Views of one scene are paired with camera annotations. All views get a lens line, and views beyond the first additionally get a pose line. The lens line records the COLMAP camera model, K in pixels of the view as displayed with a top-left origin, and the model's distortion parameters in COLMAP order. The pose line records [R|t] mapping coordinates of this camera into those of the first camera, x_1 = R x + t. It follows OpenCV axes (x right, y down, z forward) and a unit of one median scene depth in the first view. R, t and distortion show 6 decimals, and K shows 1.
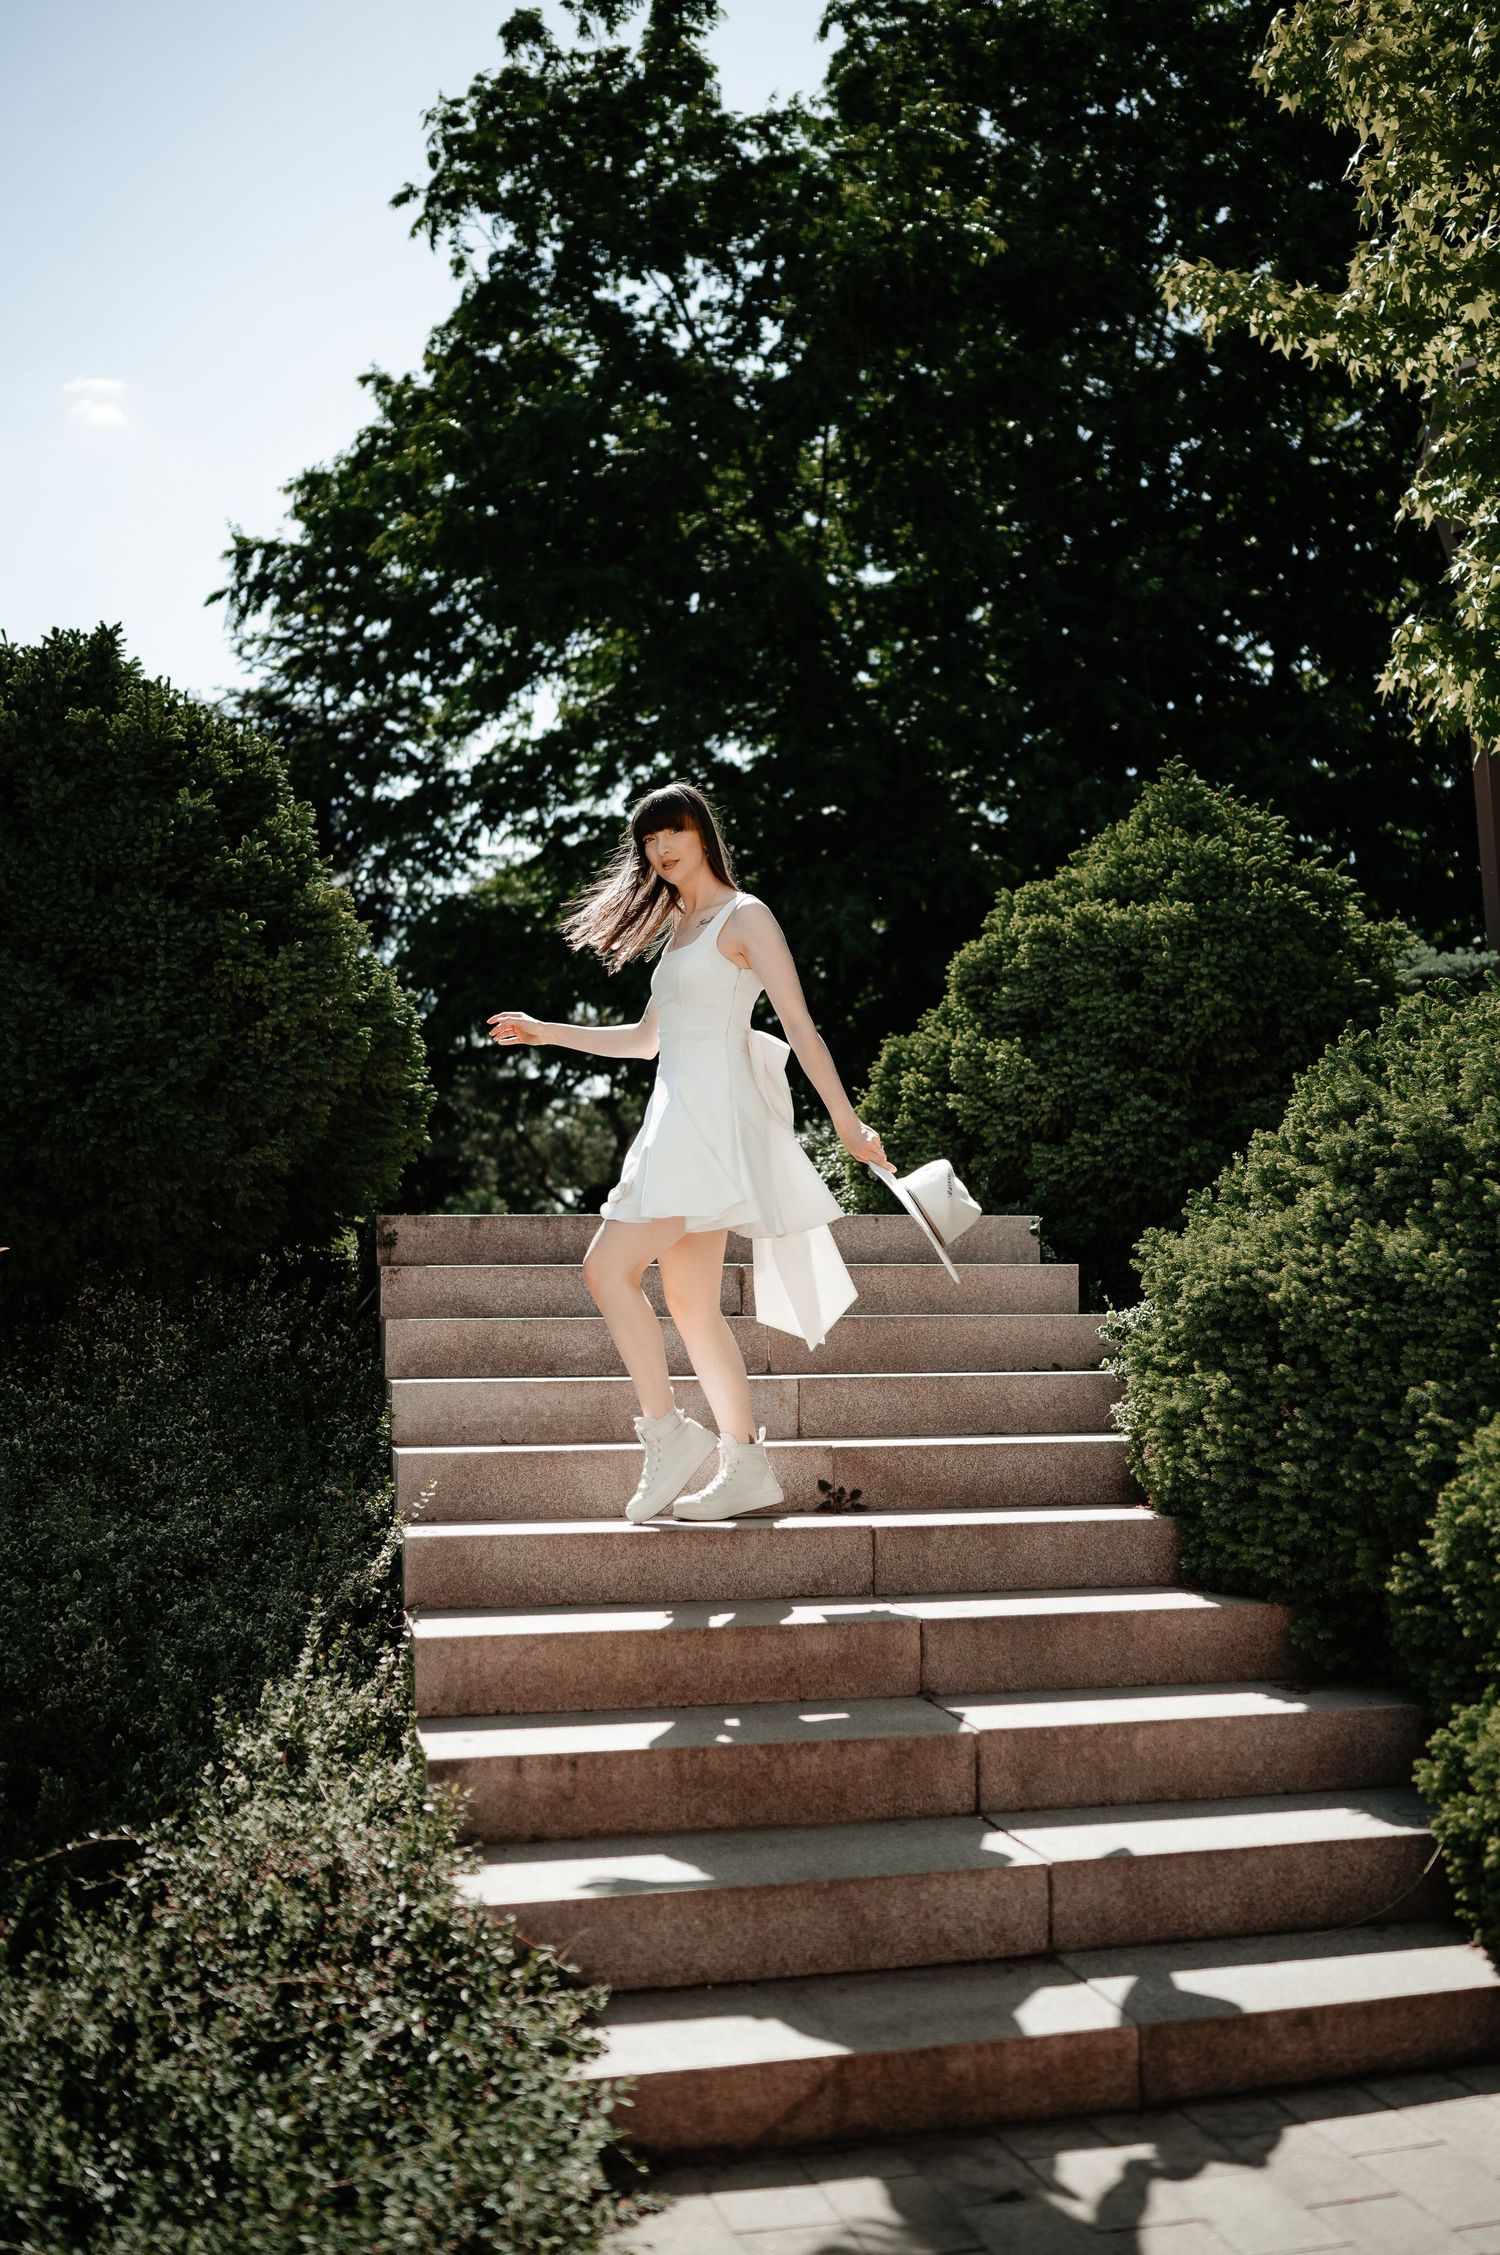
lens RADIAL K [[2141.7, 0, 752.1], [0, 2141.7, 1137.7], [0, 0, 1]] dist [-0.034605, -0.010672]
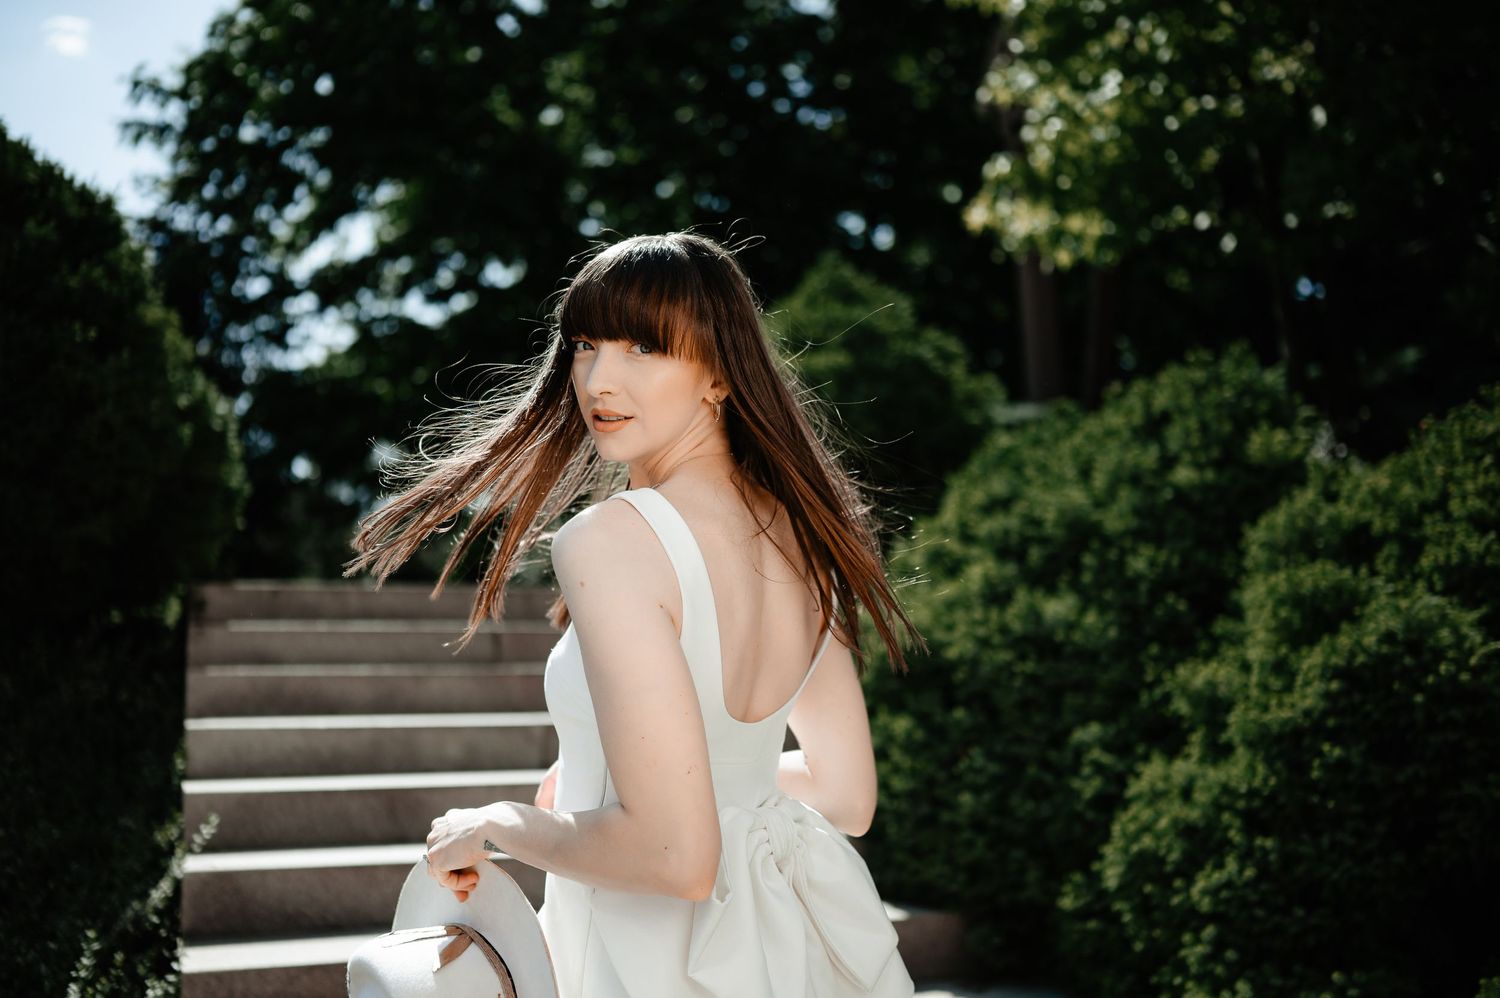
lens RADIAL K [[1424.6, 0, 743.5], [0, 1424.6, 495.2], [0, 0, 1]] dist [-0.034605, -0.010672]
pose [[0.985782, 0.021688, 0.166624, -0.004217], [-0.015063, 0.999049, -0.040917, 0.020326], [-0.167353, 0.037826, 0.985171, 0.227702]]
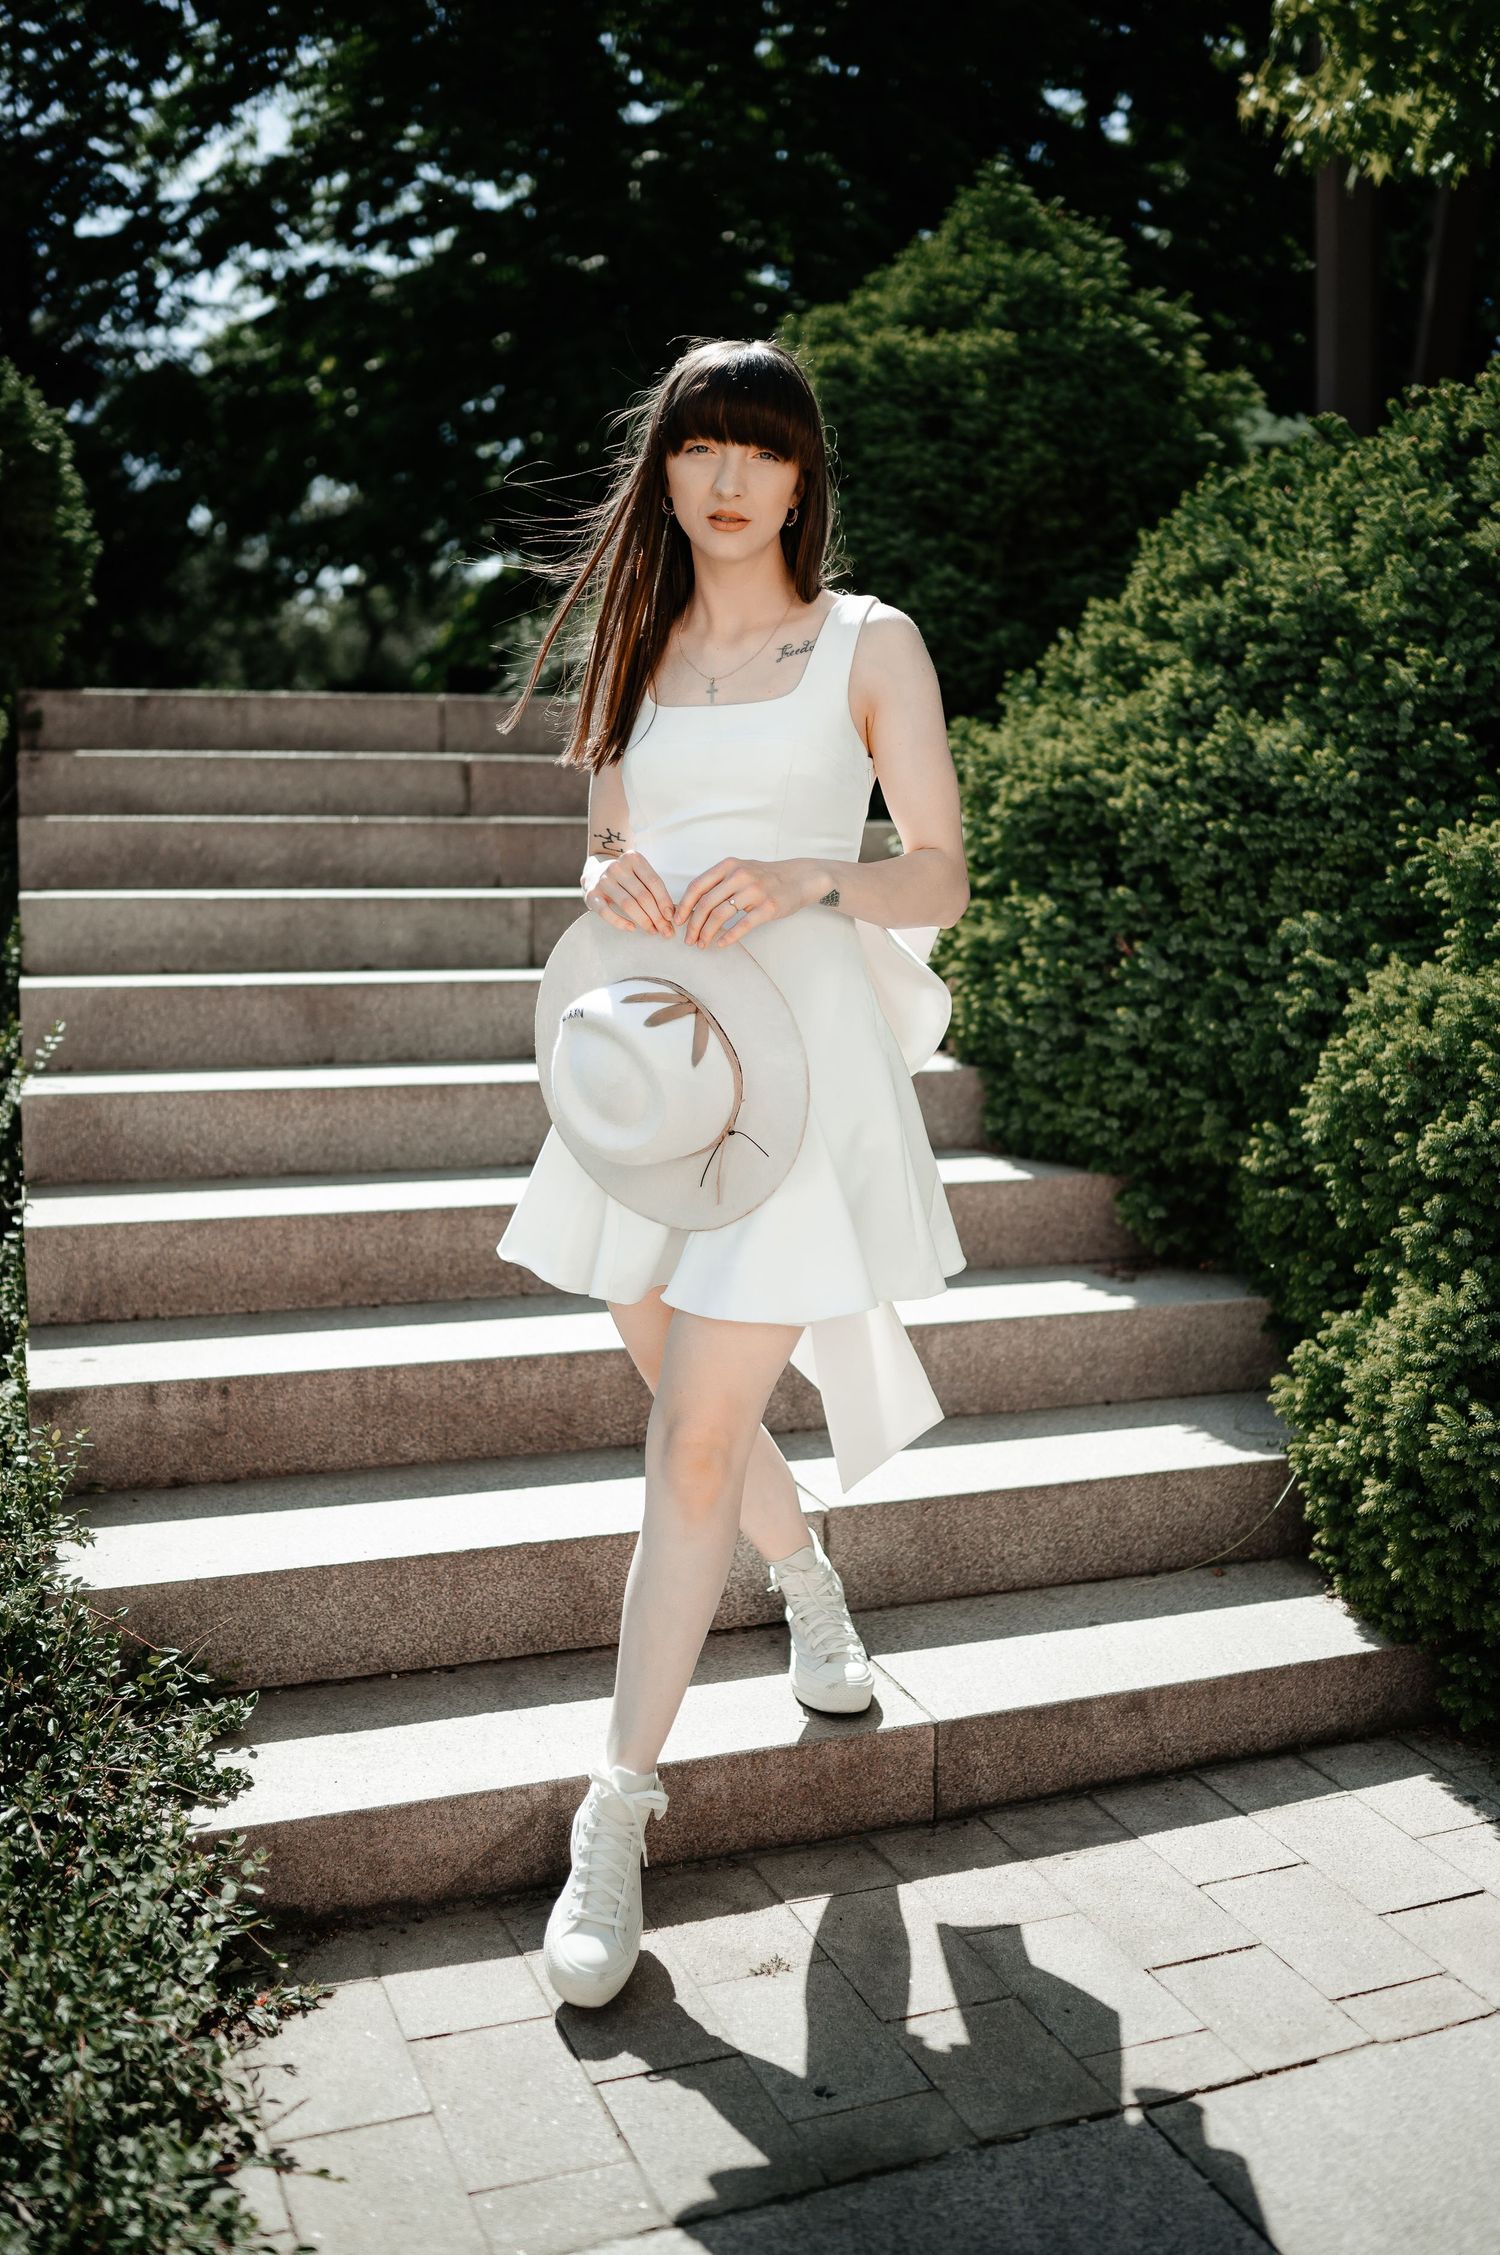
lens RADIAL K [[2141.7, 0, 752.1], [0, 2141.7, 1137.7], [0, 0, 1]] dist [-0.034605, -0.010672]
pose [[0.994073, -0.001646, 0.108700, 0.019296], [-0.022886, 0.974310, 0.224046, 0.019365], [-0.106276, -0.225206, 0.968498, 0.199328]]
